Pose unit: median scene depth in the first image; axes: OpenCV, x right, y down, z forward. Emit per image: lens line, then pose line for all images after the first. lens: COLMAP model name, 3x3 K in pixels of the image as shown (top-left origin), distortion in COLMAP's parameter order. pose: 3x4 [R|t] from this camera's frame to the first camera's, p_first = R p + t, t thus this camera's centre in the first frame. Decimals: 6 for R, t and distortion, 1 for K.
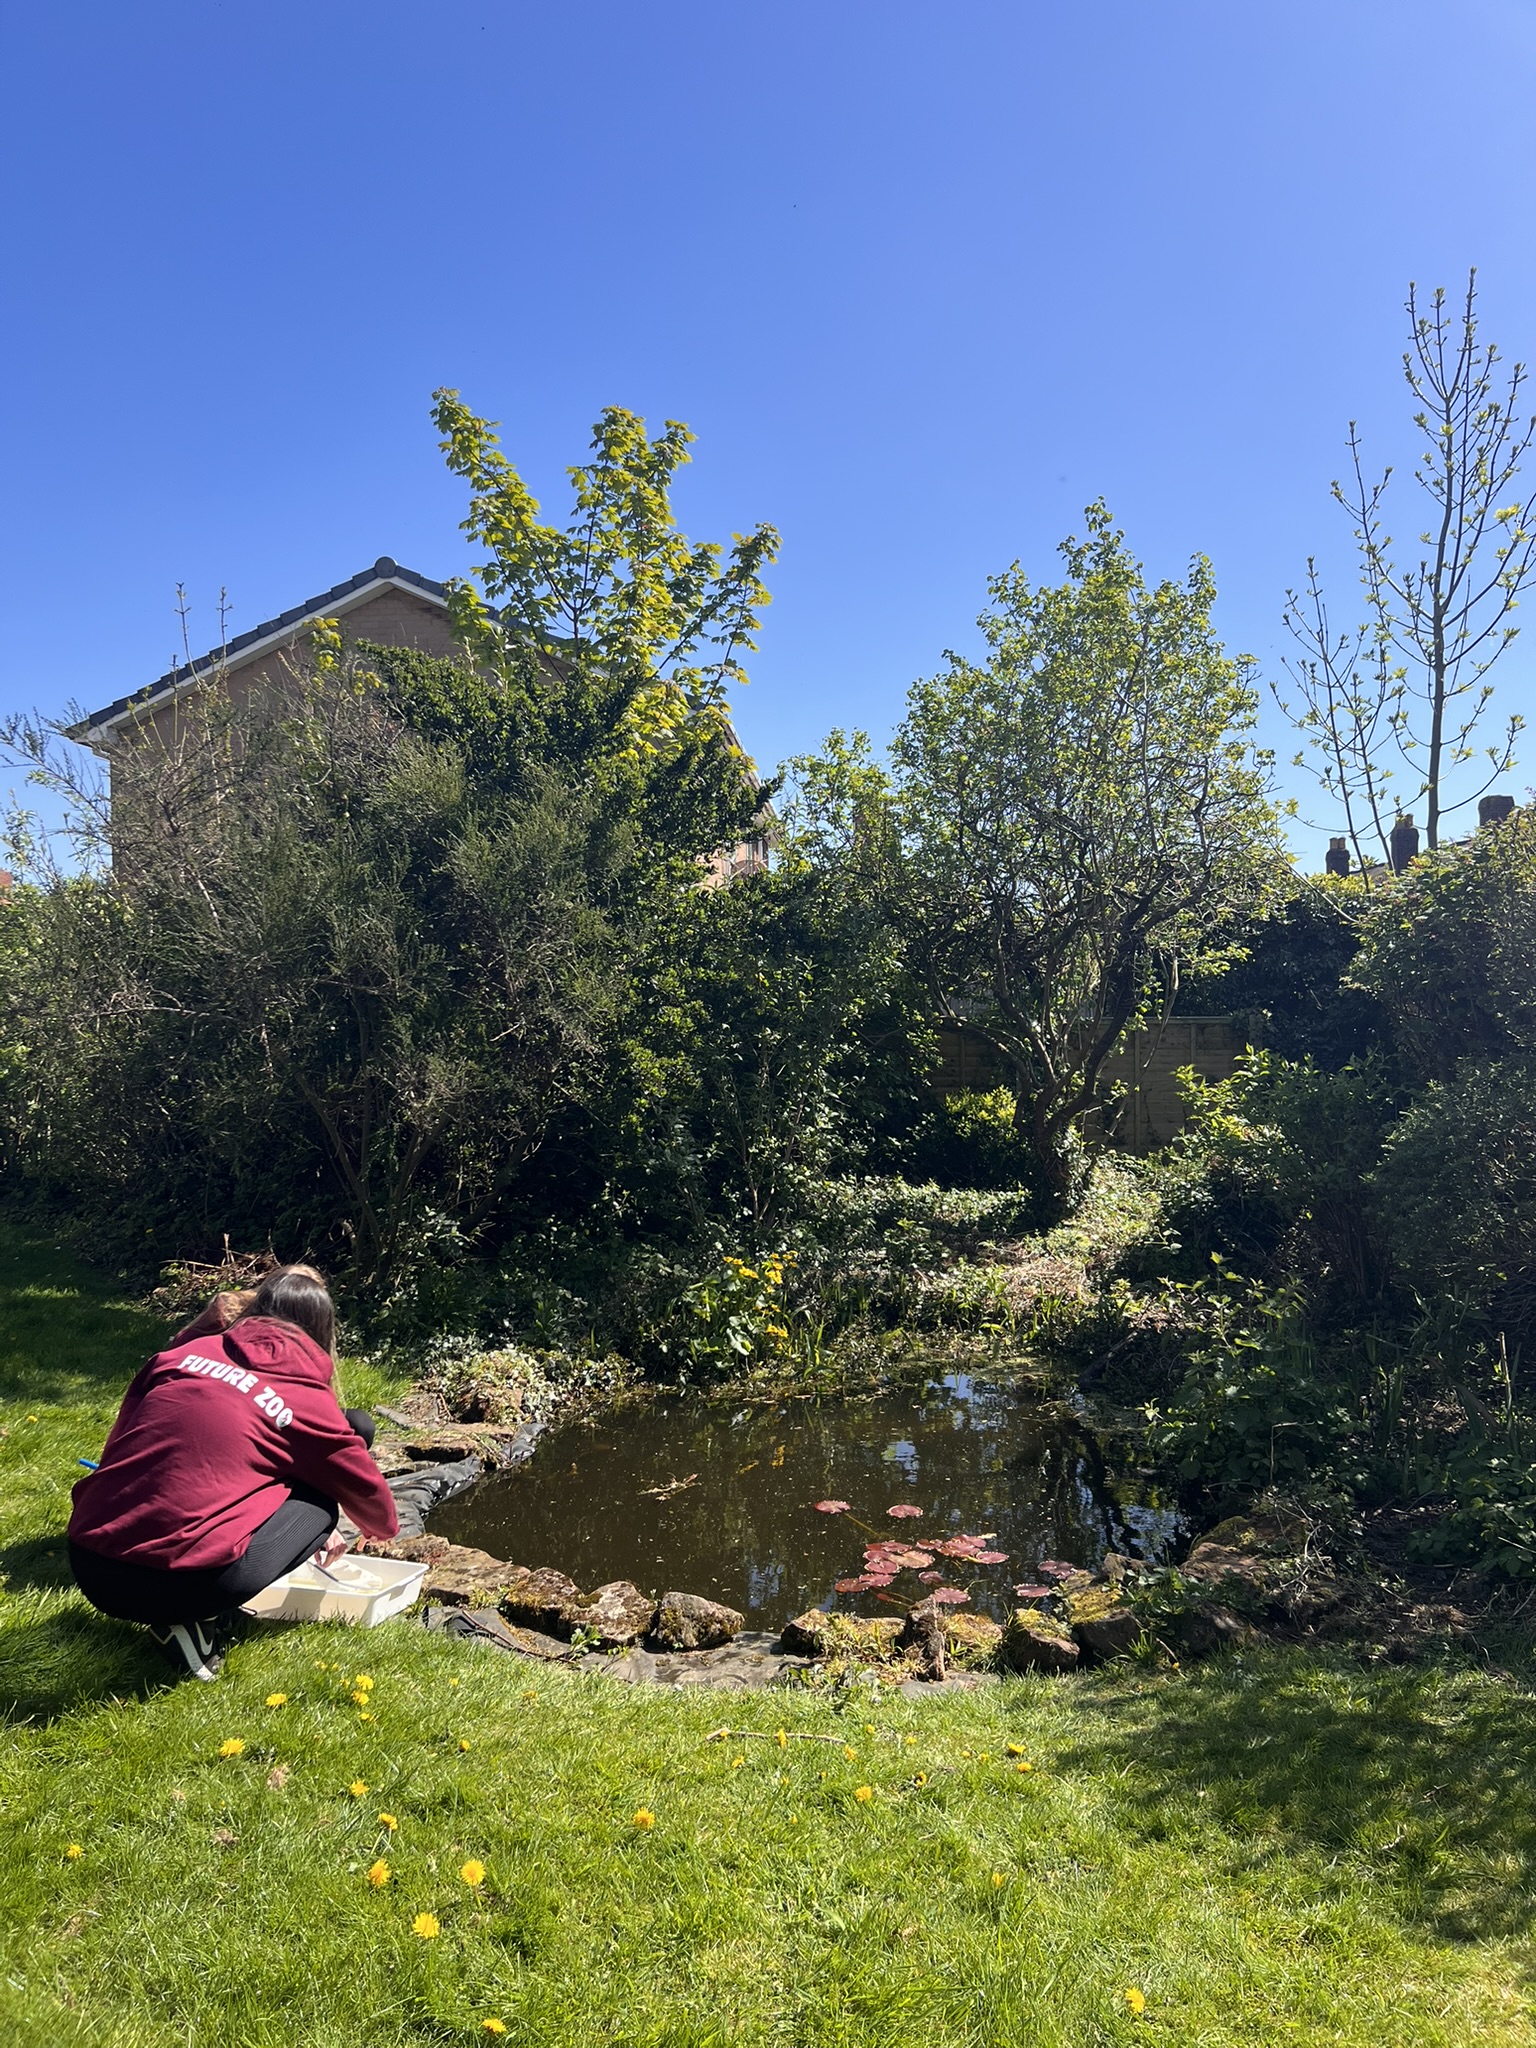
lens RADIAL K [[1527.4, 0, 754.4], [0, 1527.4, 1023.4], [0, 0, 1]] dist [0.041686, -0.047703]
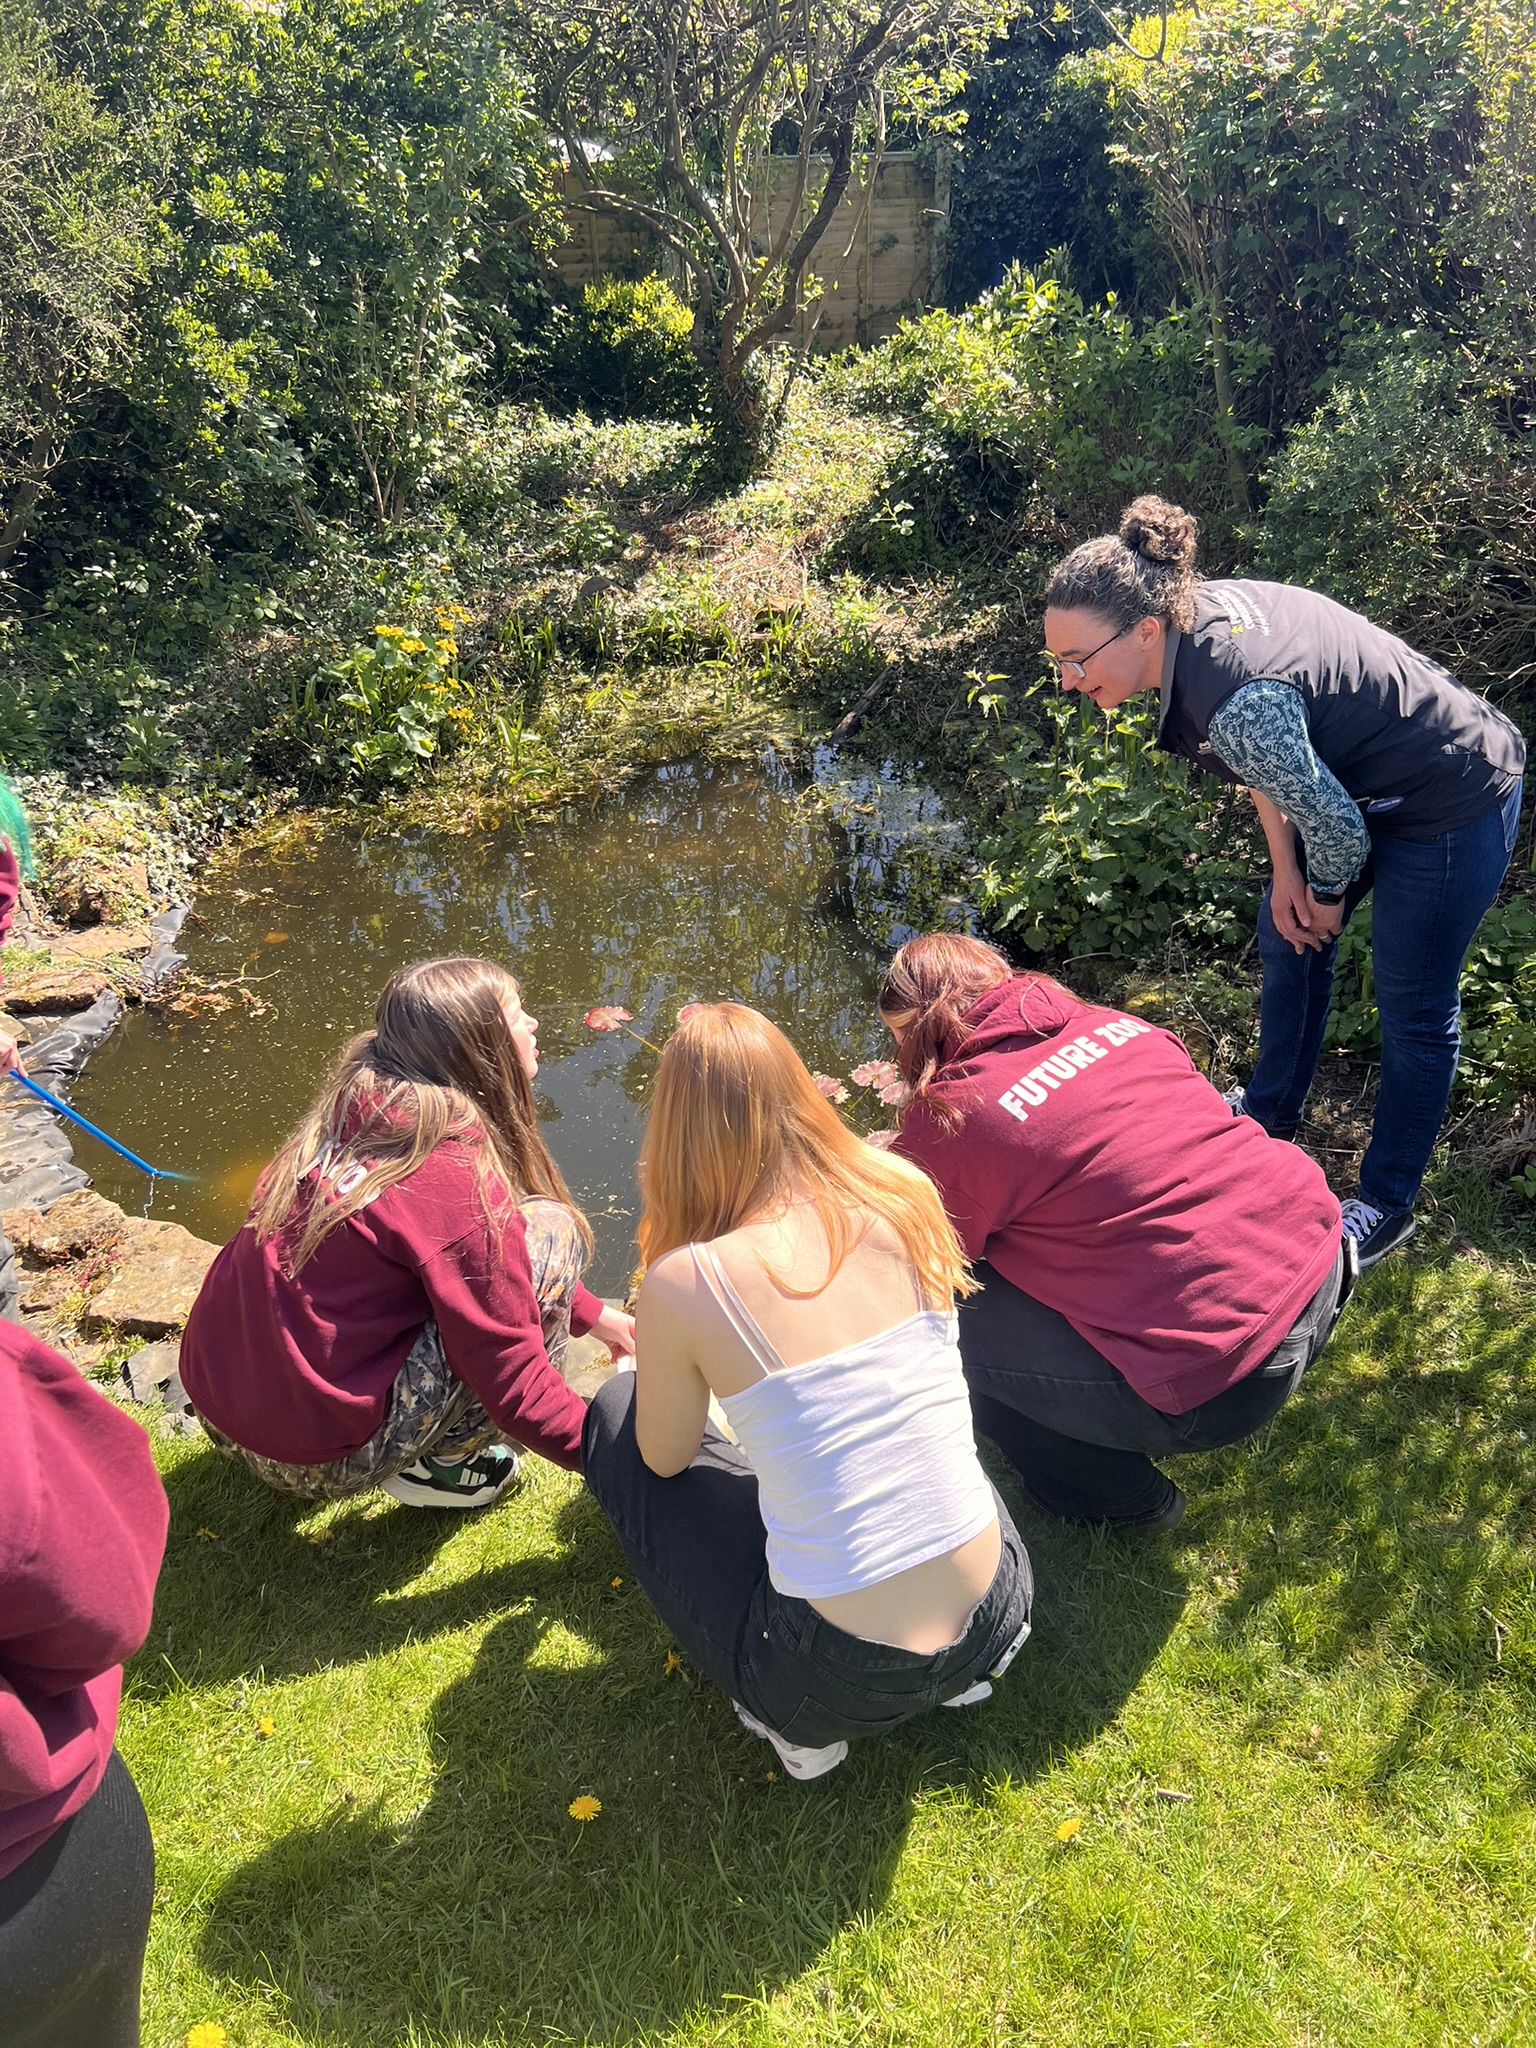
lens RADIAL K [[1527.4, 0, 757.7], [0, 1527.4, 1021.4], [0, 0, 1]] dist [0.041686, -0.047703]
pose [[0.963581, -0.154859, 0.218014, -0.027534], [0.019210, 0.853240, 0.521164, -0.057992], [-0.266725, -0.497996, 0.825141, 0.188110]]
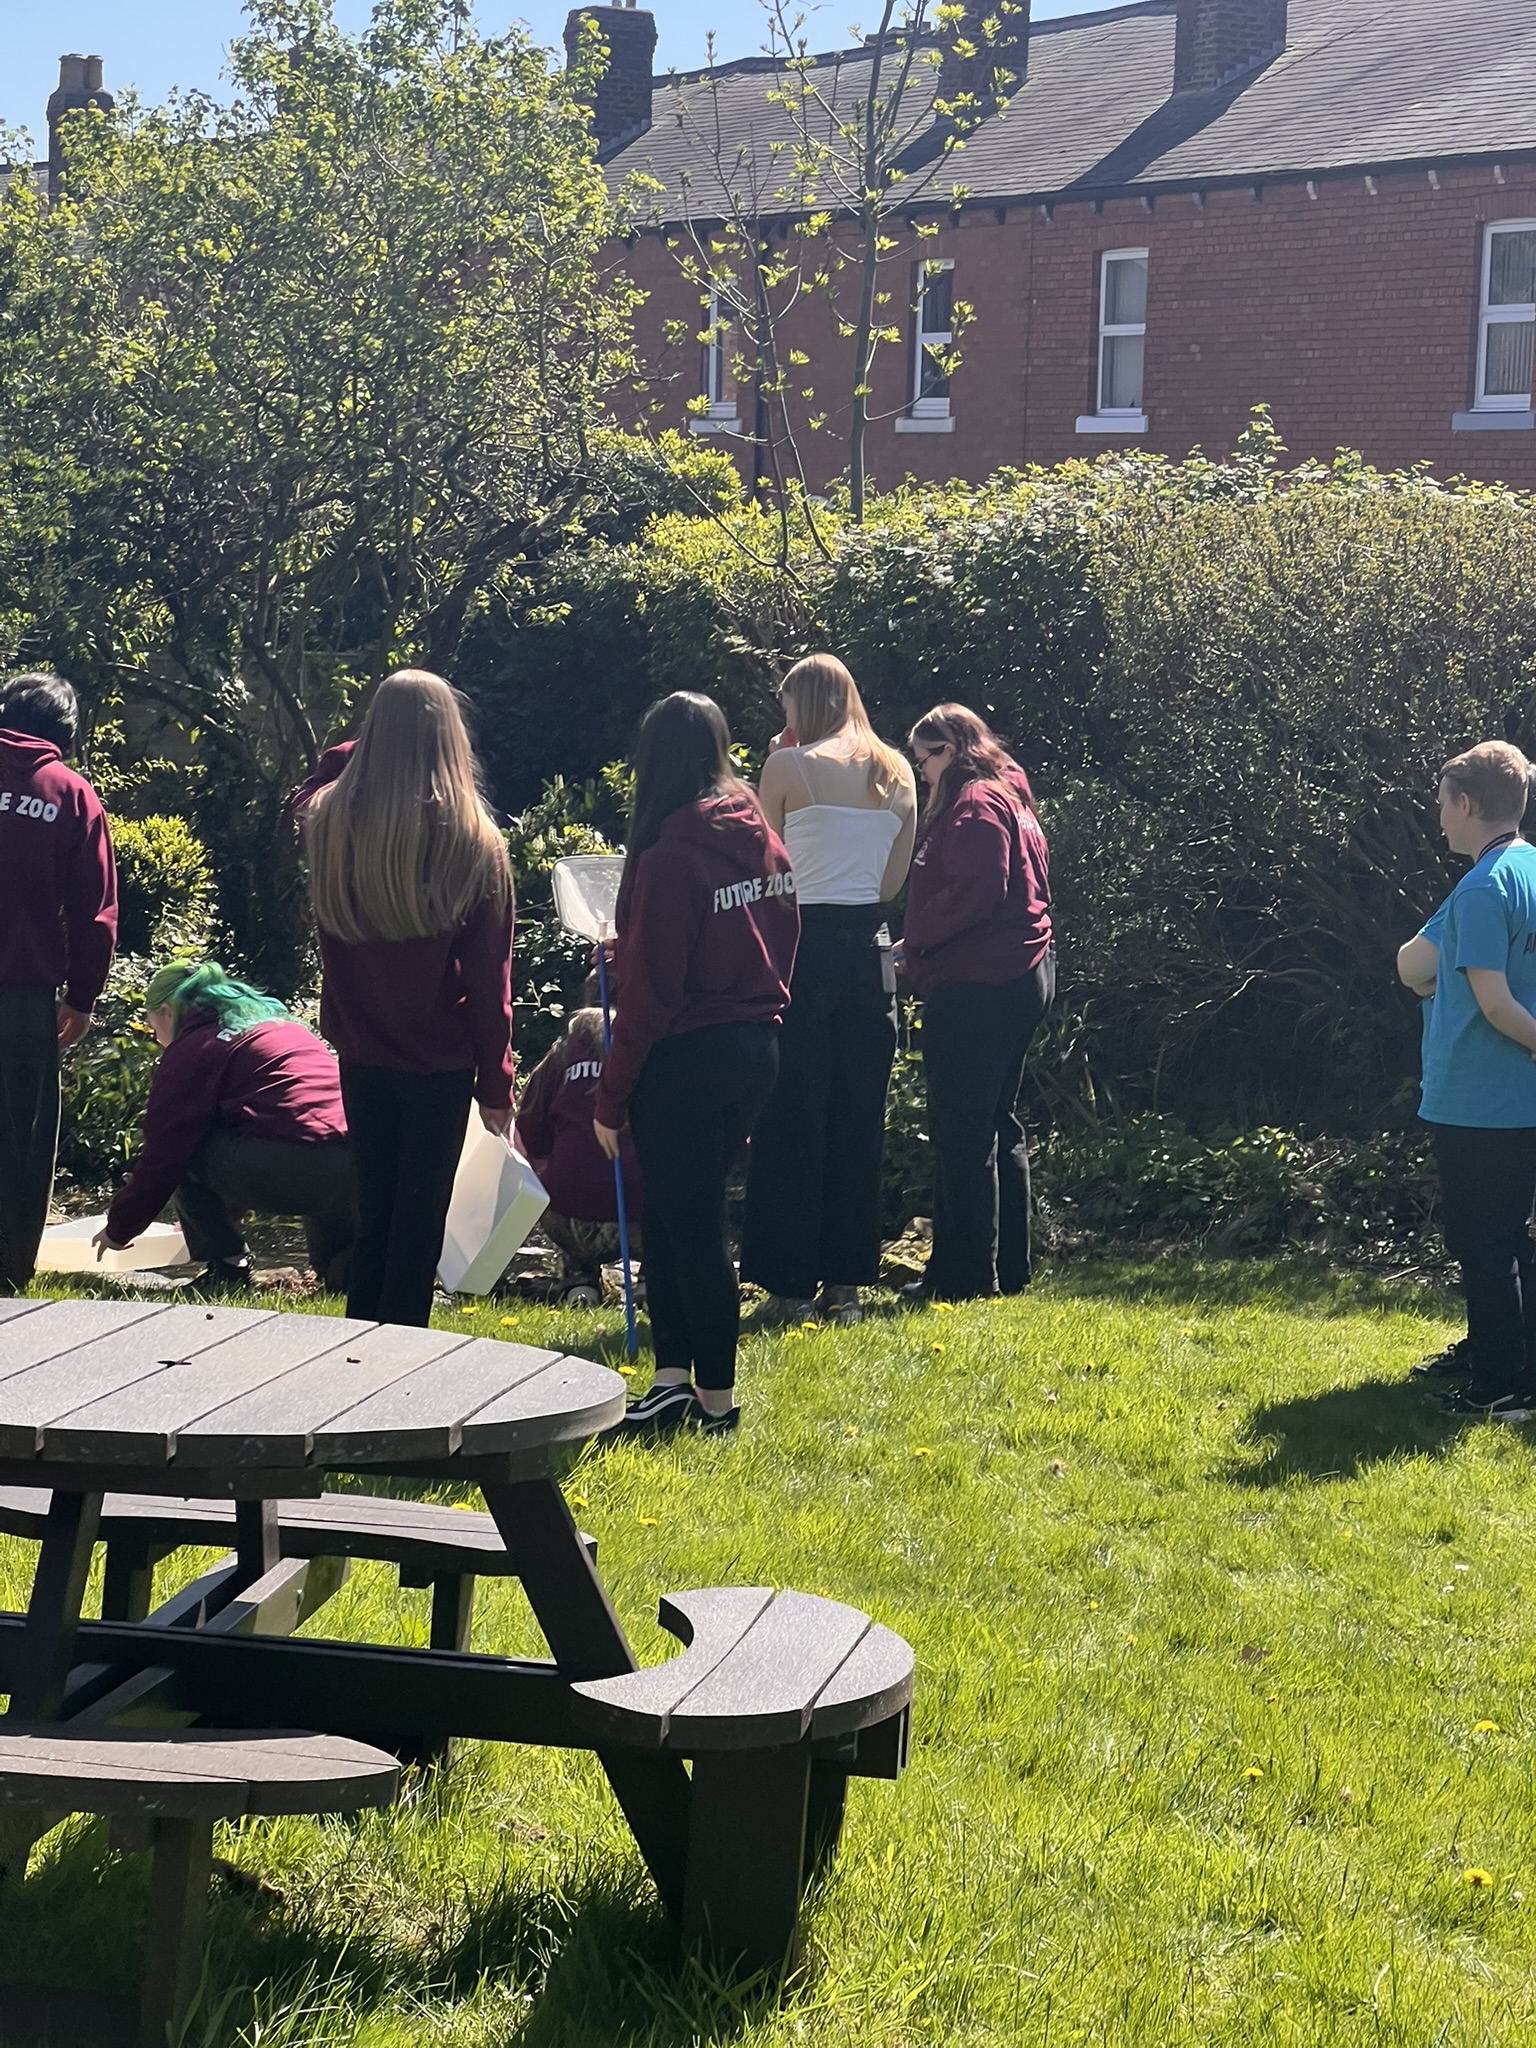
lens RADIAL K [[4543.0, 0, 767.7], [0, 4543.0, 1023.4], [0, 0, 1]] dist [0.109968, 0.000000]
pose [[0.833492, -0.024425, 0.551991, -0.827034], [-0.033777, 0.994902, 0.095027, -0.051618], [-0.551498, -0.097849, 0.828417, -0.840038]]
